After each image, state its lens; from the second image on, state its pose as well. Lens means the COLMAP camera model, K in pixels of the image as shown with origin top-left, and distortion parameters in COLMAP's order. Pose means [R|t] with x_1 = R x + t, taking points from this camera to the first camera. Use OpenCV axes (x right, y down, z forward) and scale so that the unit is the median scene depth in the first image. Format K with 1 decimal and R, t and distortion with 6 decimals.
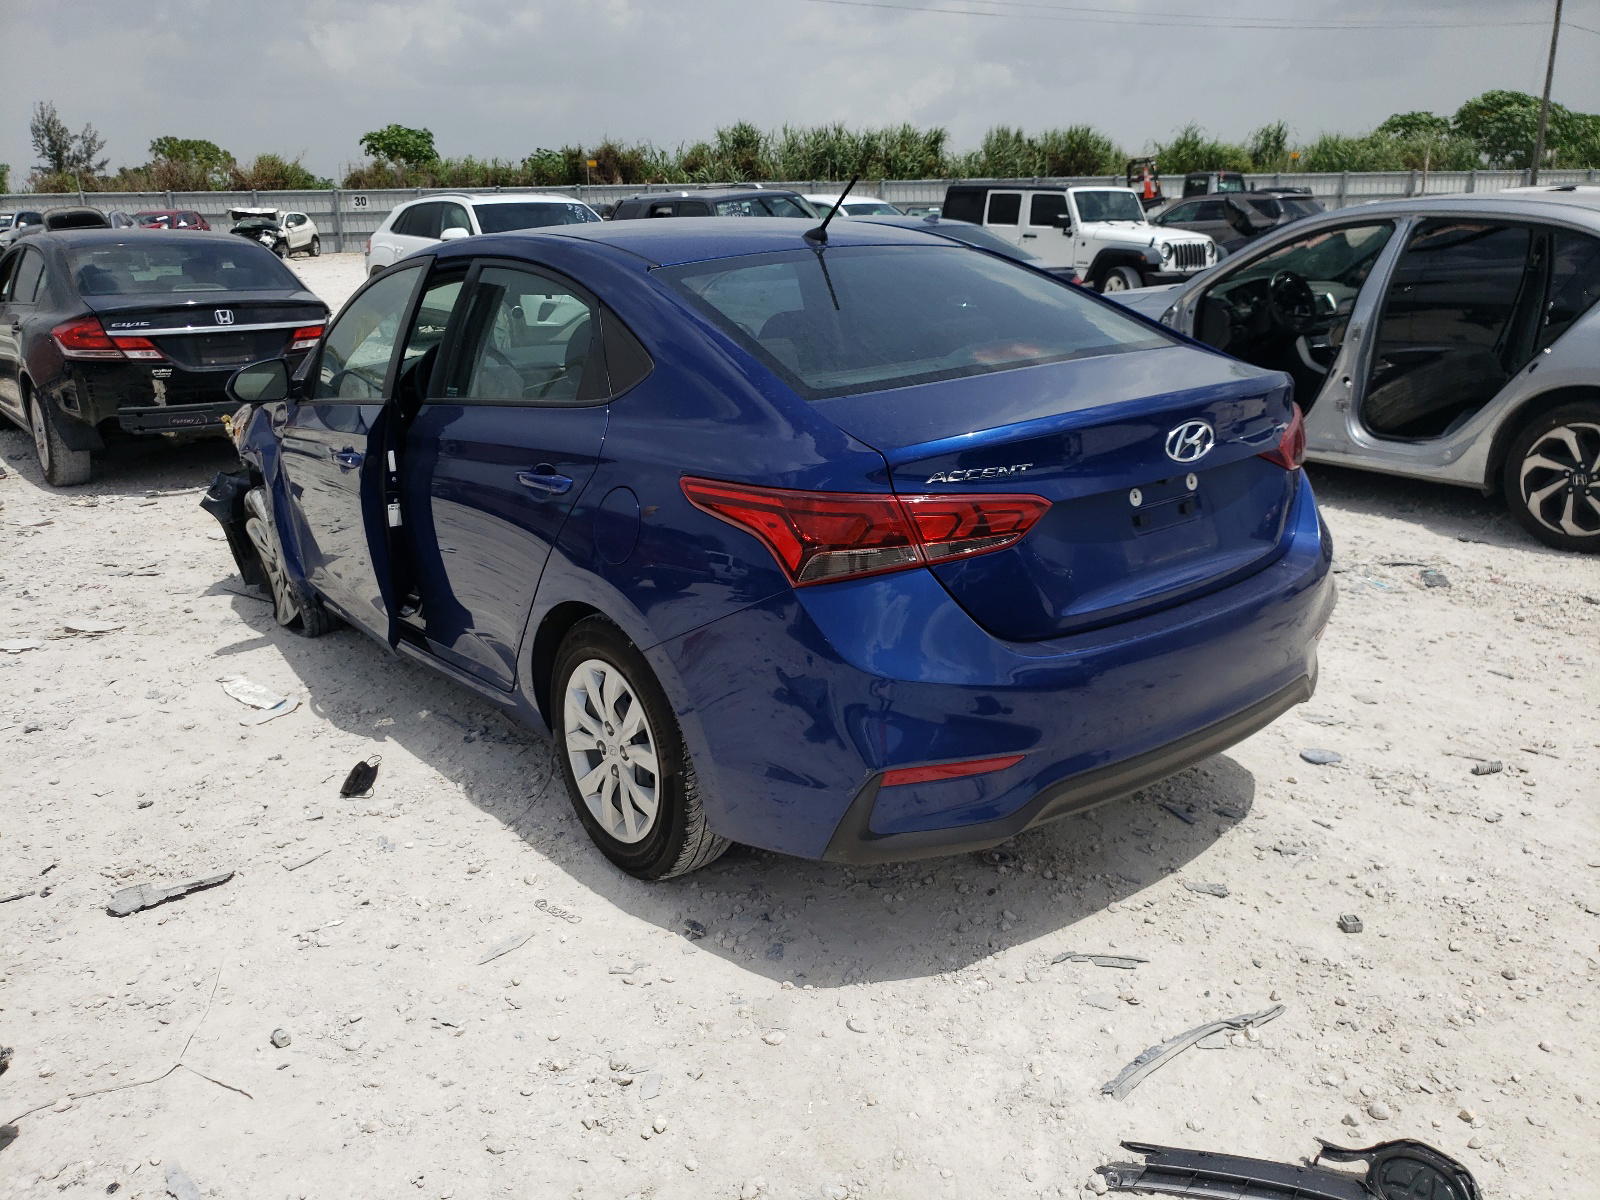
lens RADIAL K [[1330.5, 0, 800.0], [0, 1330.5, 600.0], [0, 0, 1]] dist [0.005386, 0.023852]
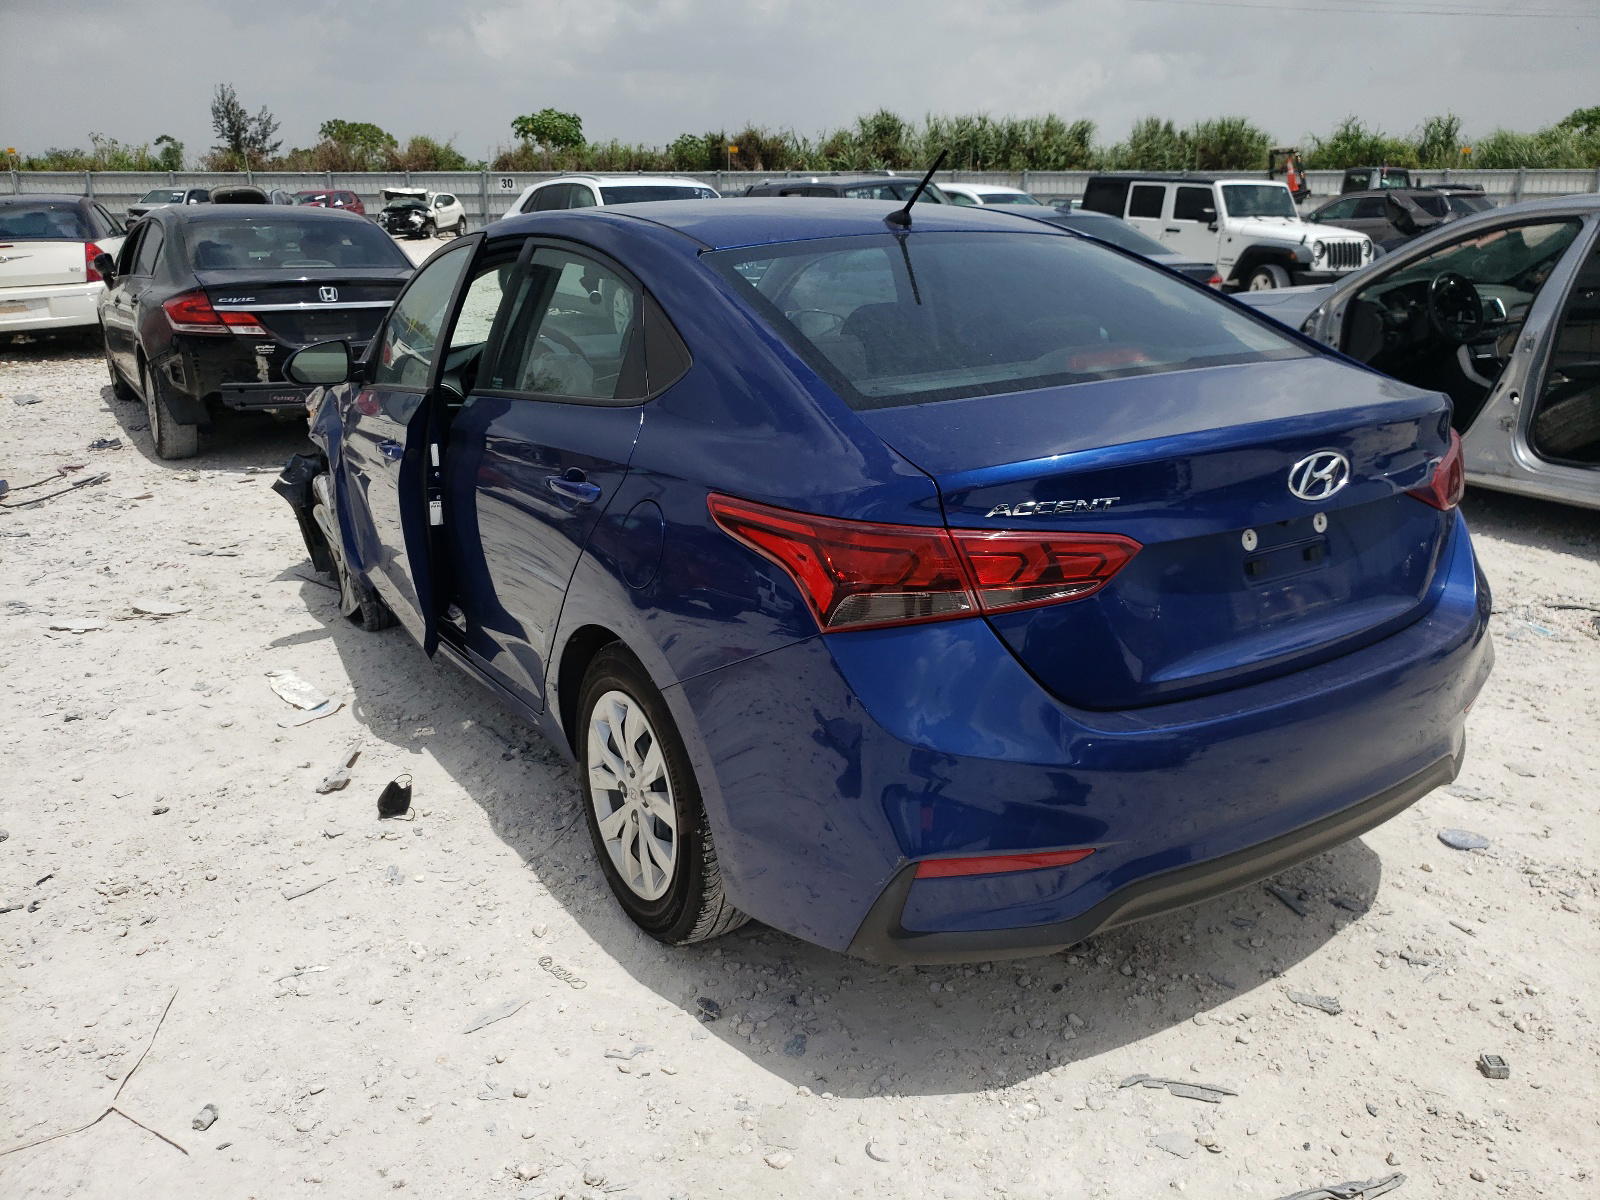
lens RADIAL K [[1329.2, 0, 800.0], [0, 1329.2, 600.0], [0, 0, 1]] dist [-0.040954, 0.113360]
pose [[0.994370, 0.047367, -0.094792, 0.034868], [-0.046520, 0.998855, 0.011133, -0.023333], [0.095211, -0.006661, 0.995435, 0.097222]]
